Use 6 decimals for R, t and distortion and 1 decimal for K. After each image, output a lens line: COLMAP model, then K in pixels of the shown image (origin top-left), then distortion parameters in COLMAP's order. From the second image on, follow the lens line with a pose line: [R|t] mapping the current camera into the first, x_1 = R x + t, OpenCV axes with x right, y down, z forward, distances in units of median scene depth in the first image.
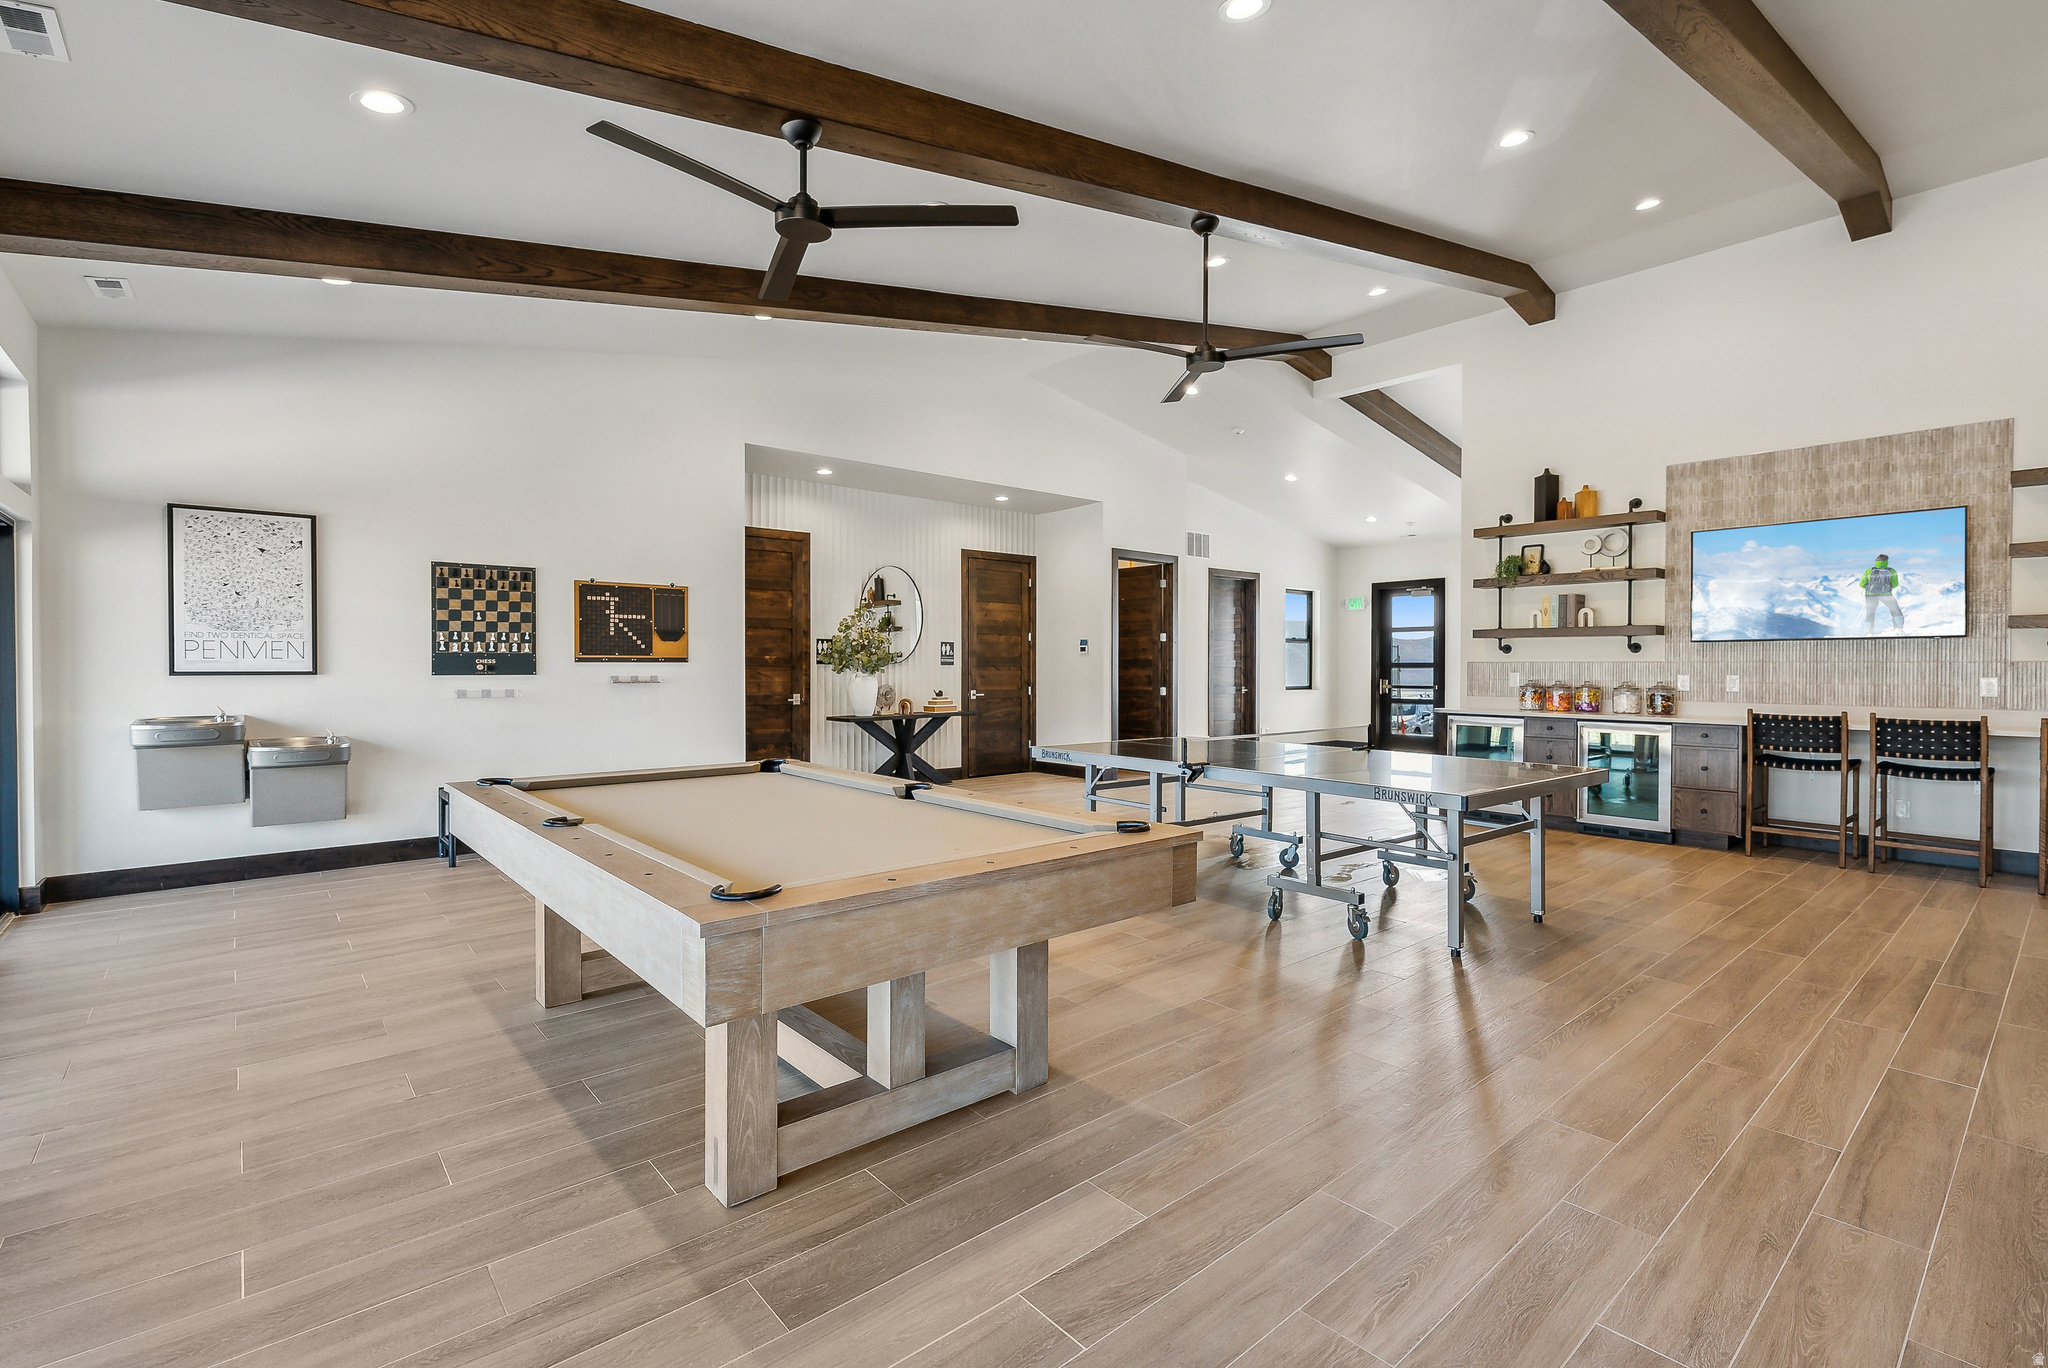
lens RADIAL K [[925.6, 0, 1015.6], [0, 925.6, 663.4], [0, 0, 1]] dist [-0.000194, -0.001177]
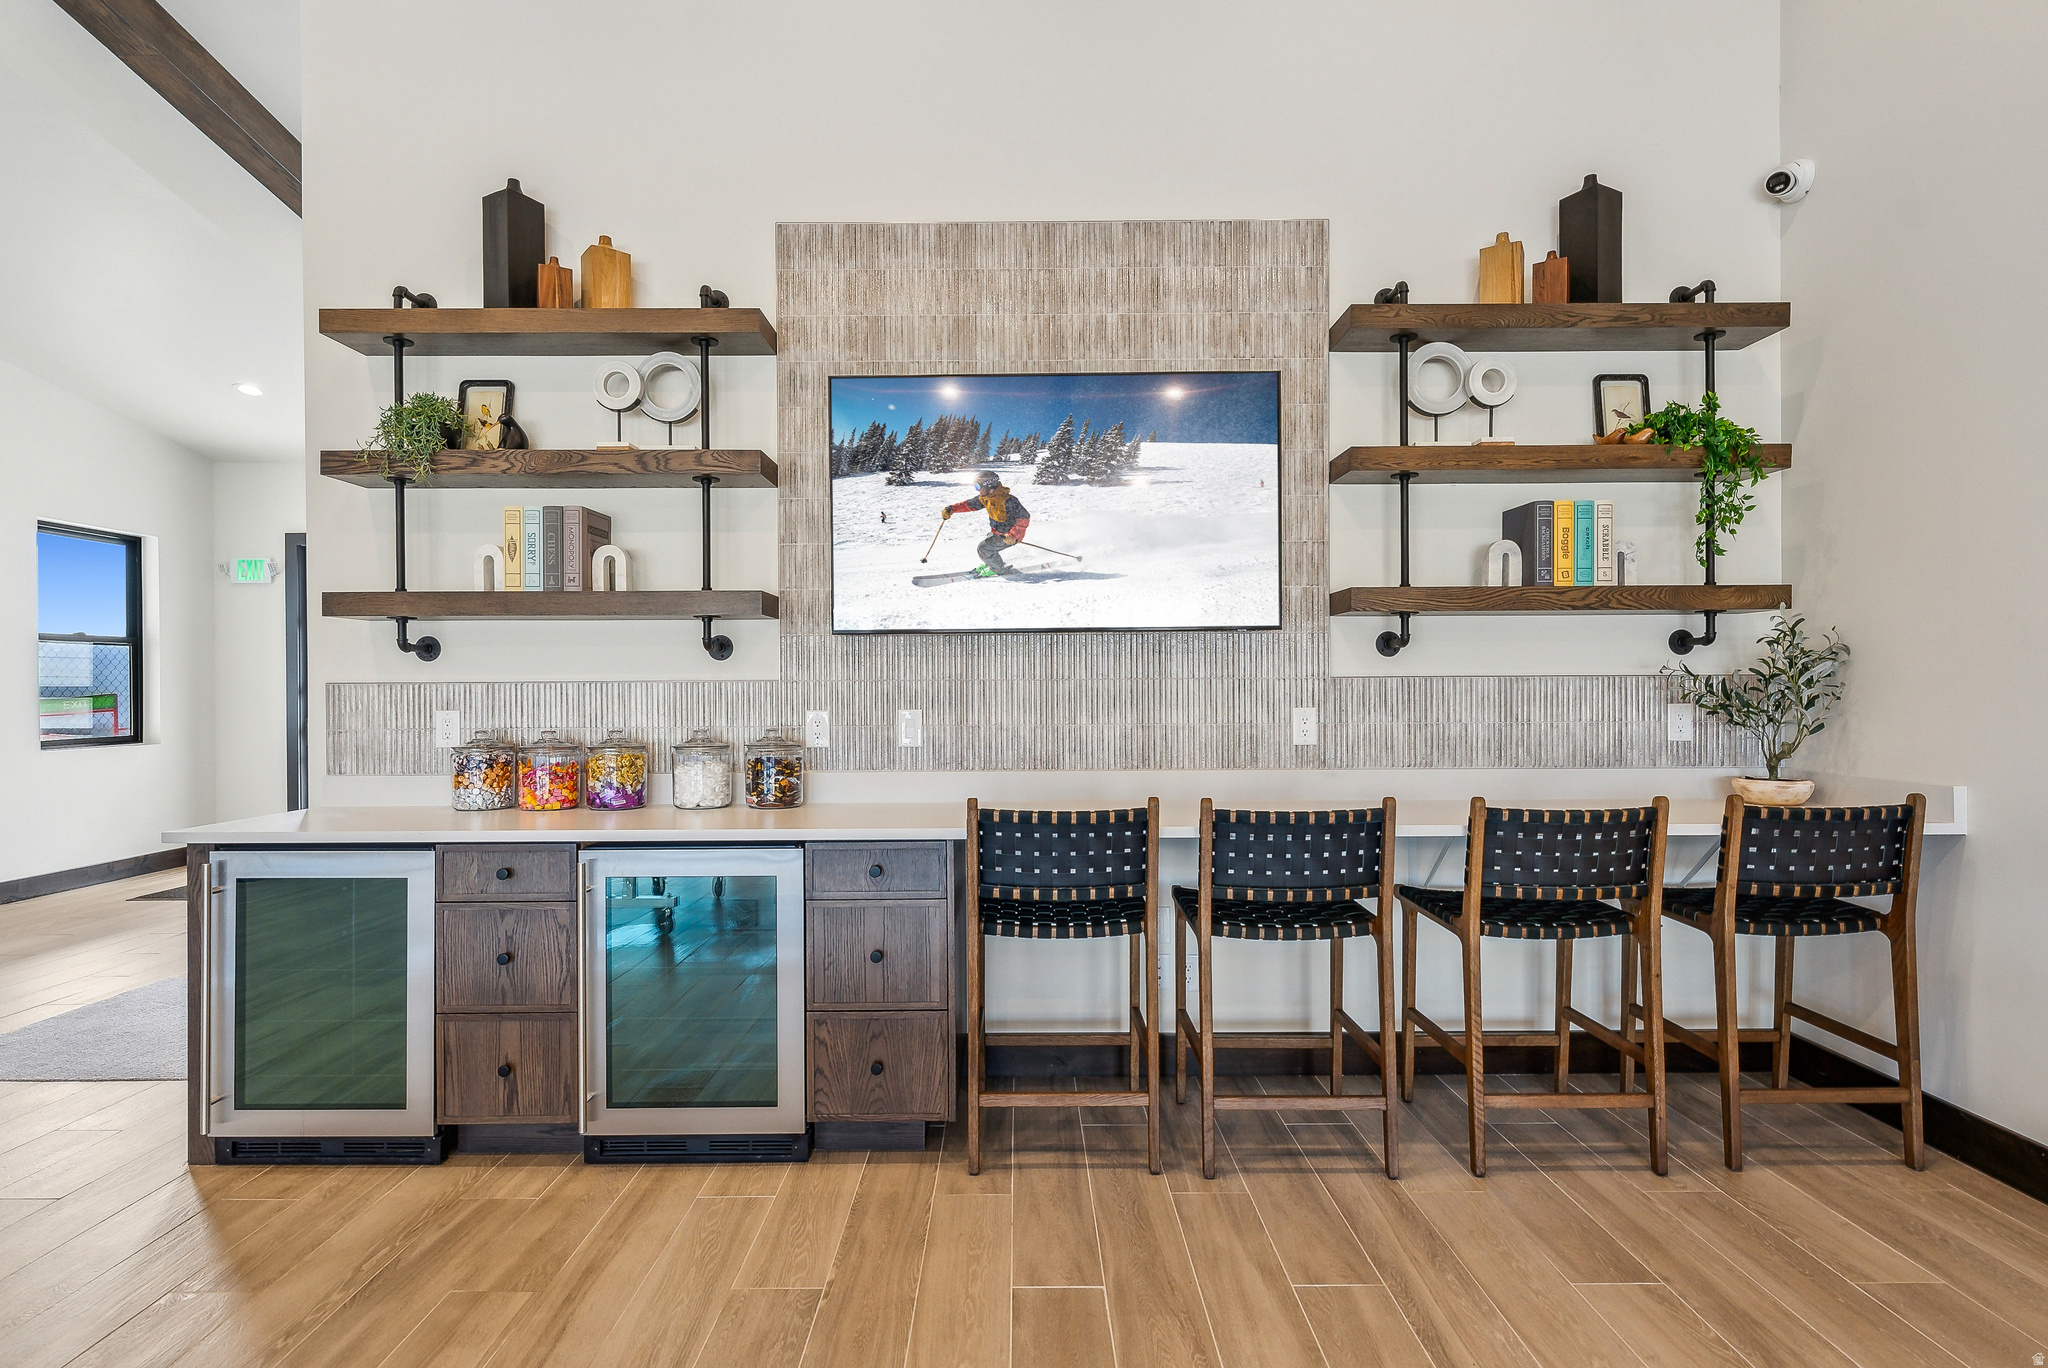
lens RADIAL K [[938.0, 0, 1003.4], [0, 938.0, 703.2], [0, 0, 1]] dist [0.004900, 0.001580]
pose [[0.638444, -0.025209, 0.769255, 0.434964], [0.006239, 0.999600, 0.027579, -0.002606], [-0.769643, -0.012808, 0.638346, 0.645109]]
